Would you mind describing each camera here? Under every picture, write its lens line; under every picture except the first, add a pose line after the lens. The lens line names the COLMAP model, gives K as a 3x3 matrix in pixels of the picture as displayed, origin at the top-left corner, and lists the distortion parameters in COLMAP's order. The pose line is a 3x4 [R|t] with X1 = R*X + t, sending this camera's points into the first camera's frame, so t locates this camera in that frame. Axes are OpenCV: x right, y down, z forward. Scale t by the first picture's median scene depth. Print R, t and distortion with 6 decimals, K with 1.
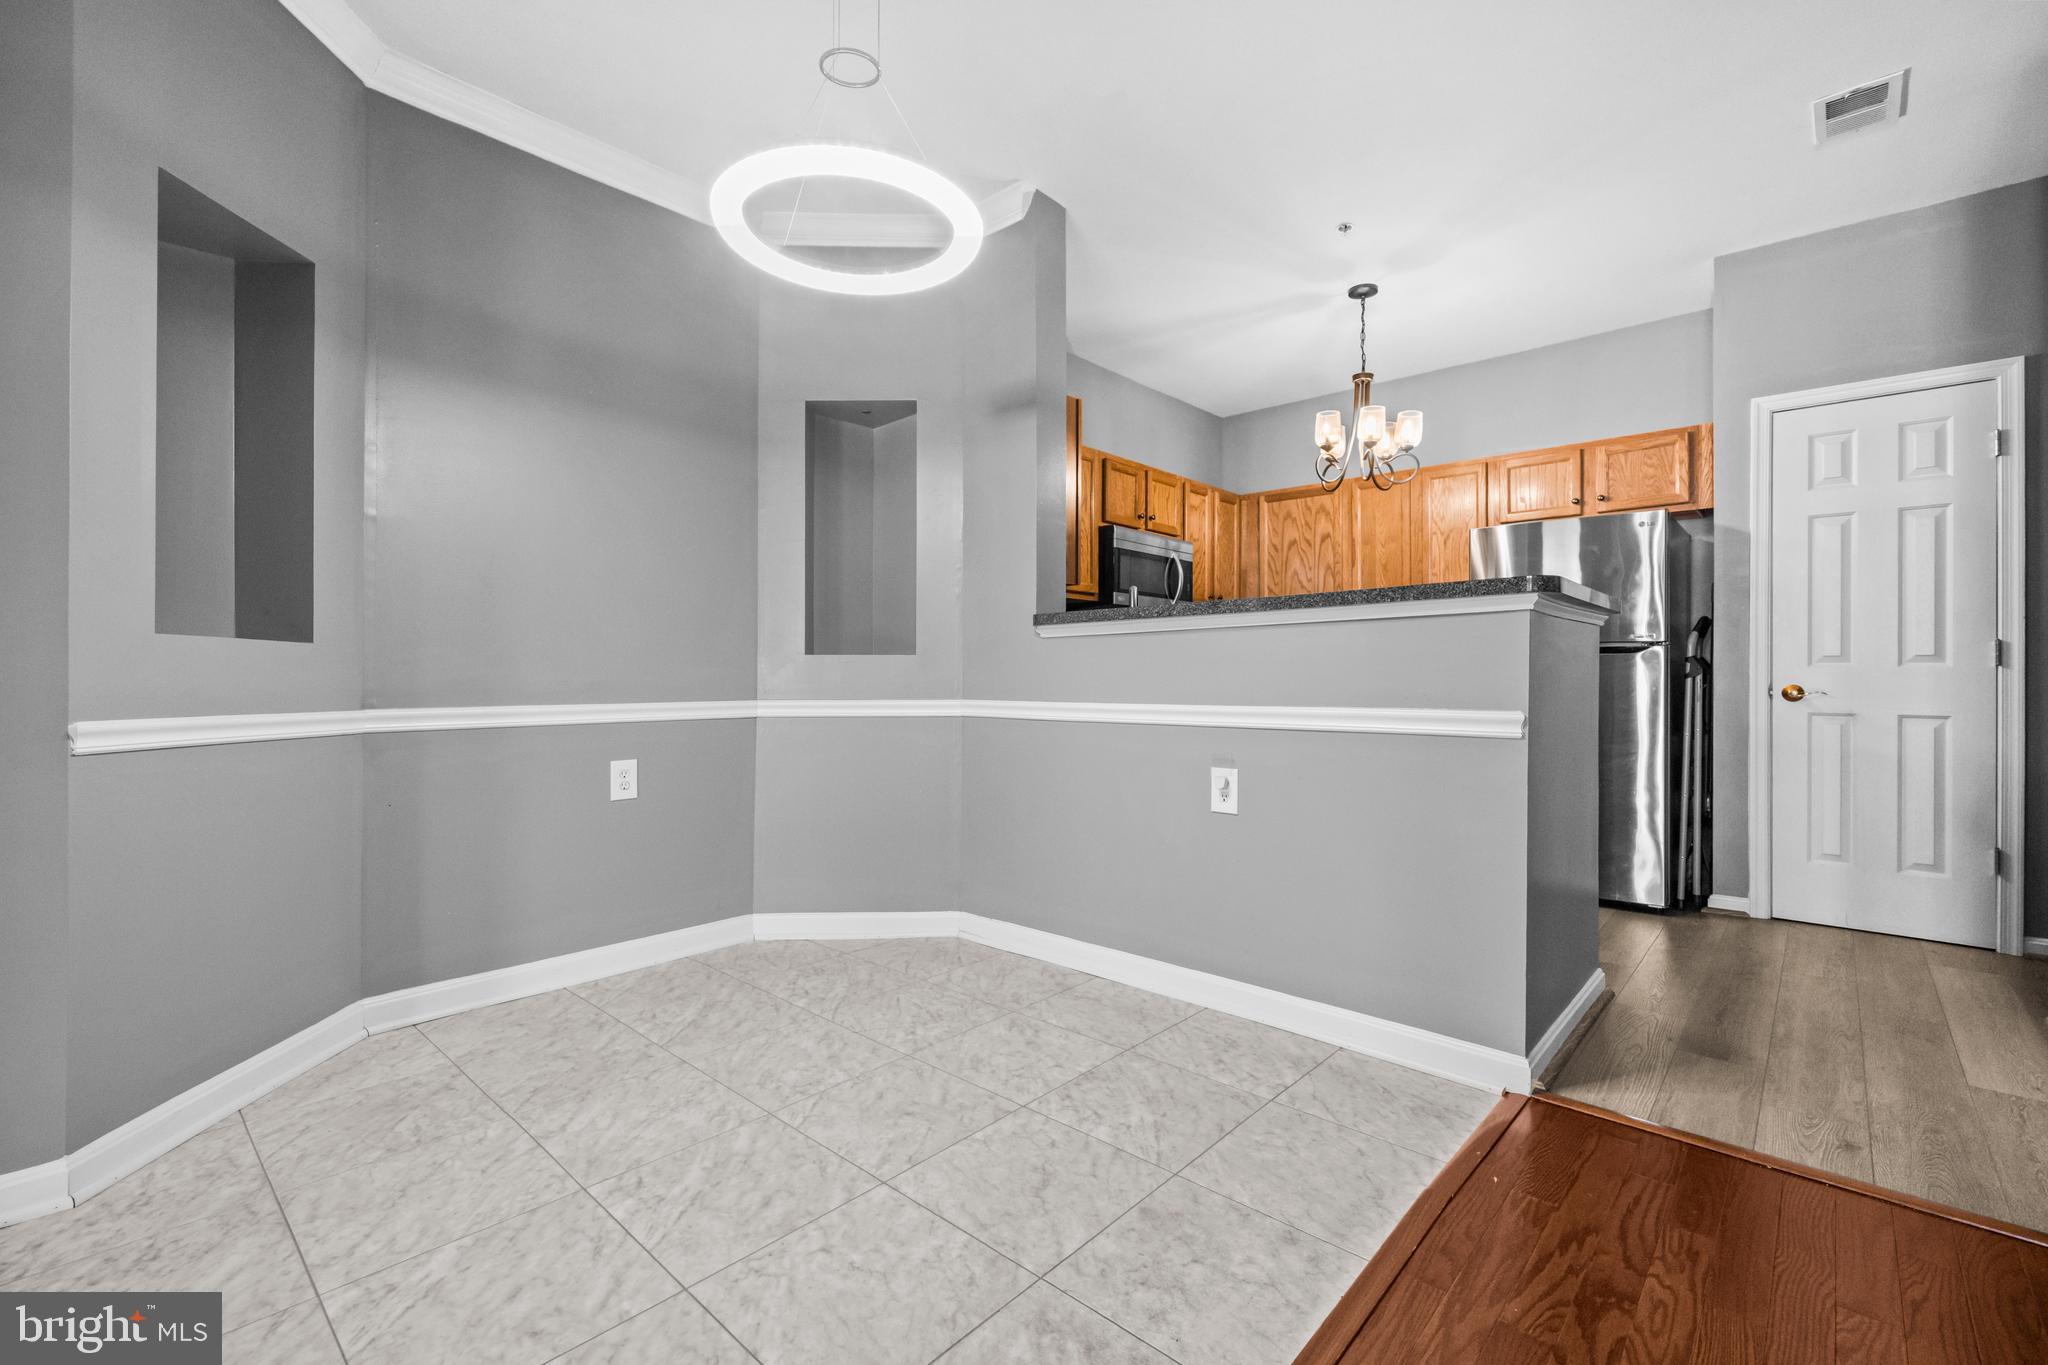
lens RADIAL K [[879.4, 0, 1015.7], [0, 879.4, 675.2], [0, 0, 1]] dist [-0.000016, -0.000146]
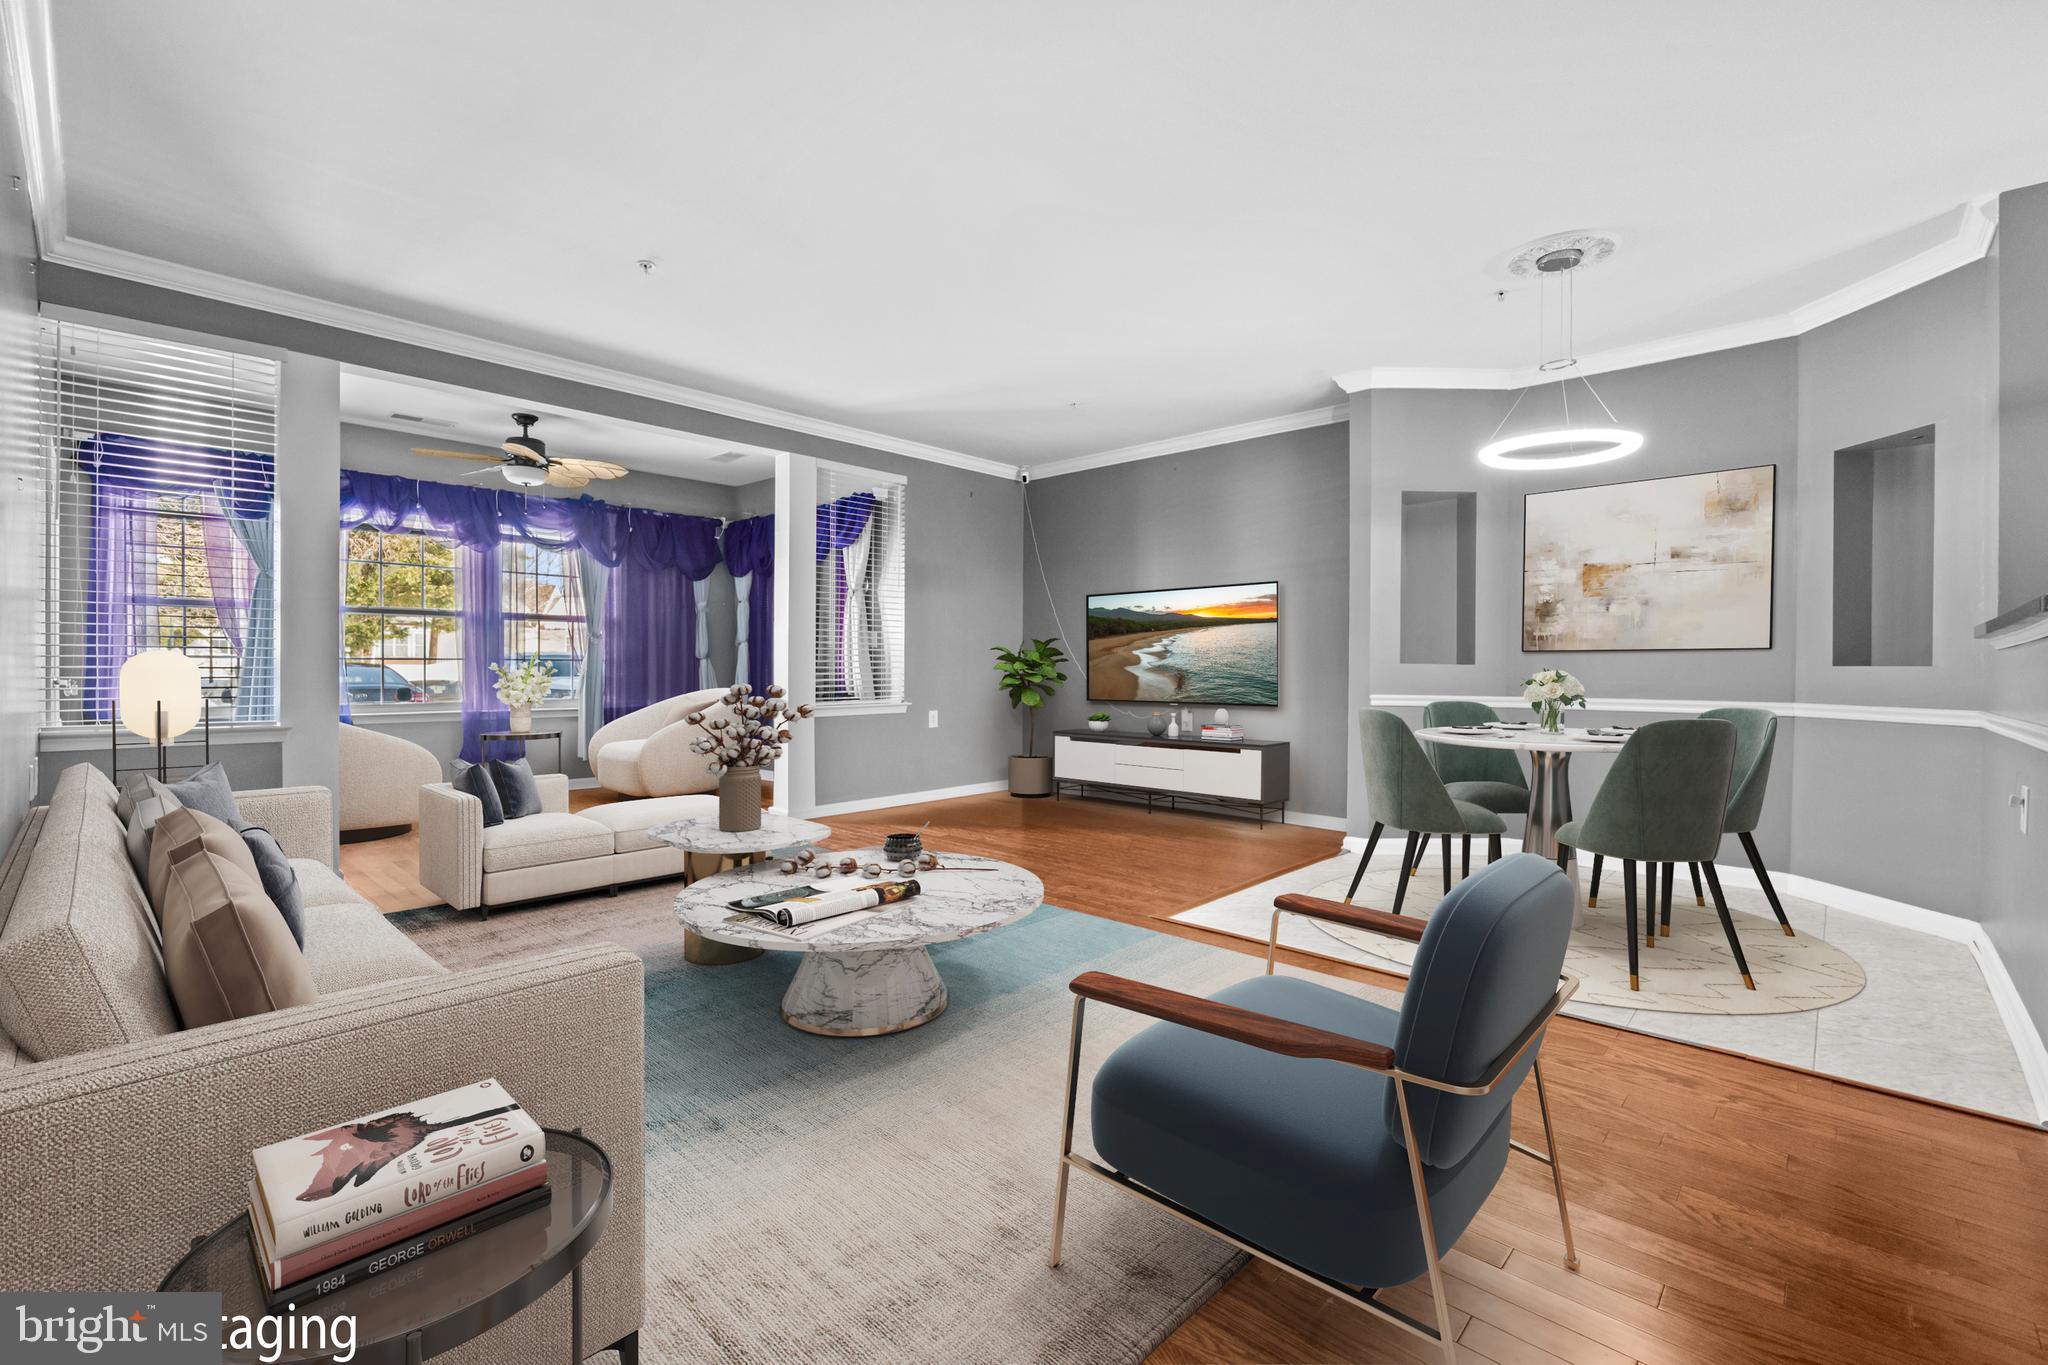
lens RADIAL K [[879.4, 0, 1015.7], [0, 879.4, 675.2], [0, 0, 1]] dist [-0.000016, -0.000146]
pose [[-0.015294, 0.009192, -0.999841, 0.826846], [-0.001697, 0.999956, 0.009220, -0.017066], [0.999882, 0.001838, -0.015278, -0.069284]]
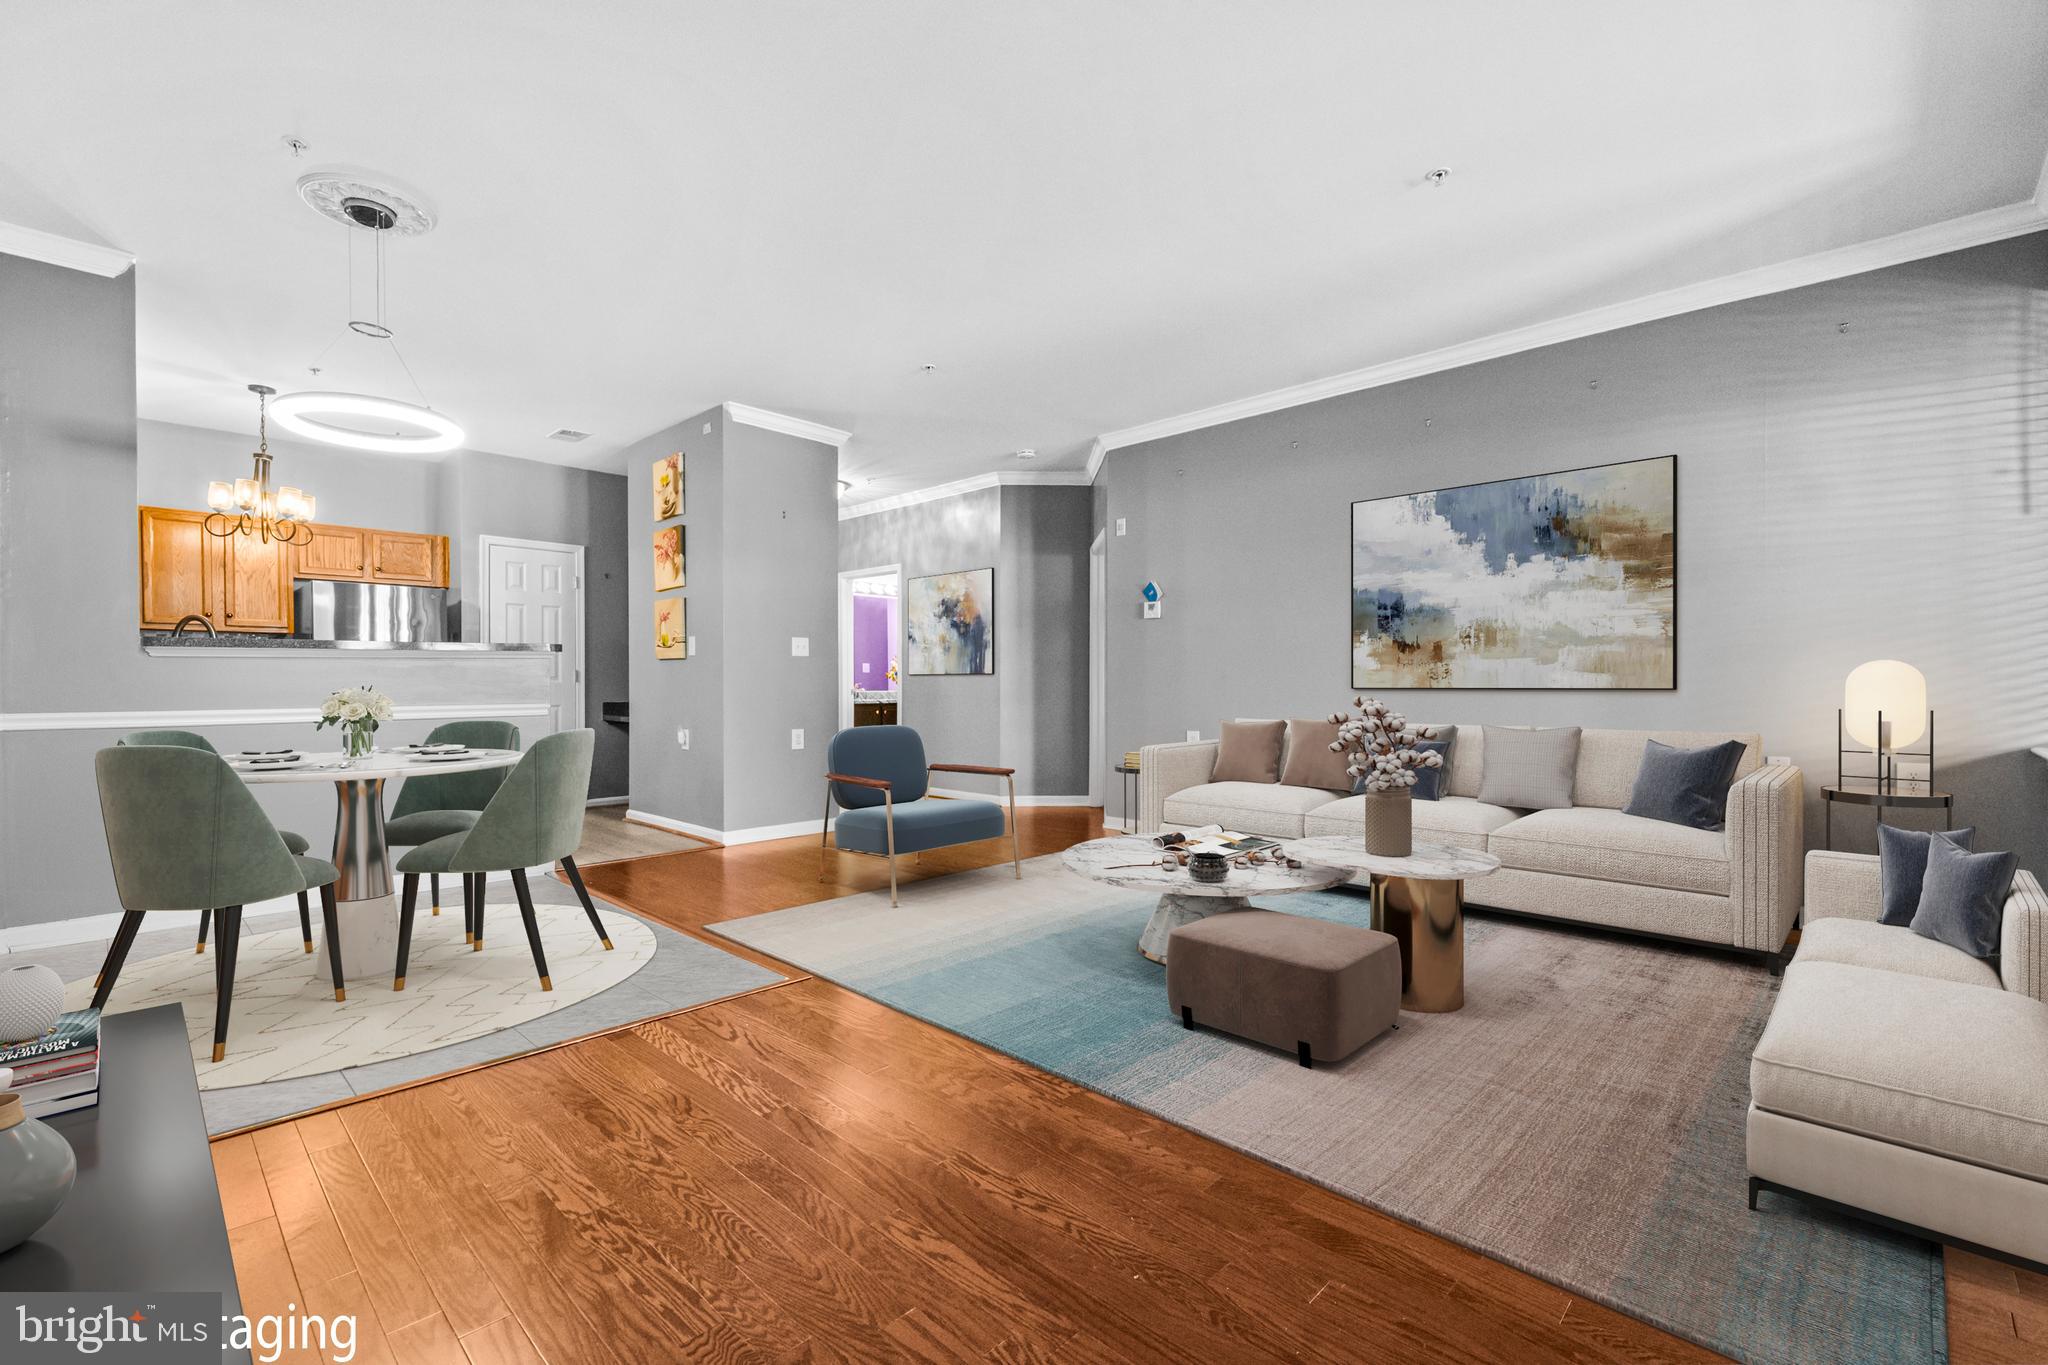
lens RADIAL K [[880.5, 0, 1020.7], [0, 880.5, 688.9], [0, 0, 1]] dist [0.000242, 0.000030]
pose [[0.012516, -0.006592, 0.999900, -0.890315], [0.000902, 0.999978, 0.006581, -0.004951], [-0.999921, 0.000820, 0.012522, -0.131497]]
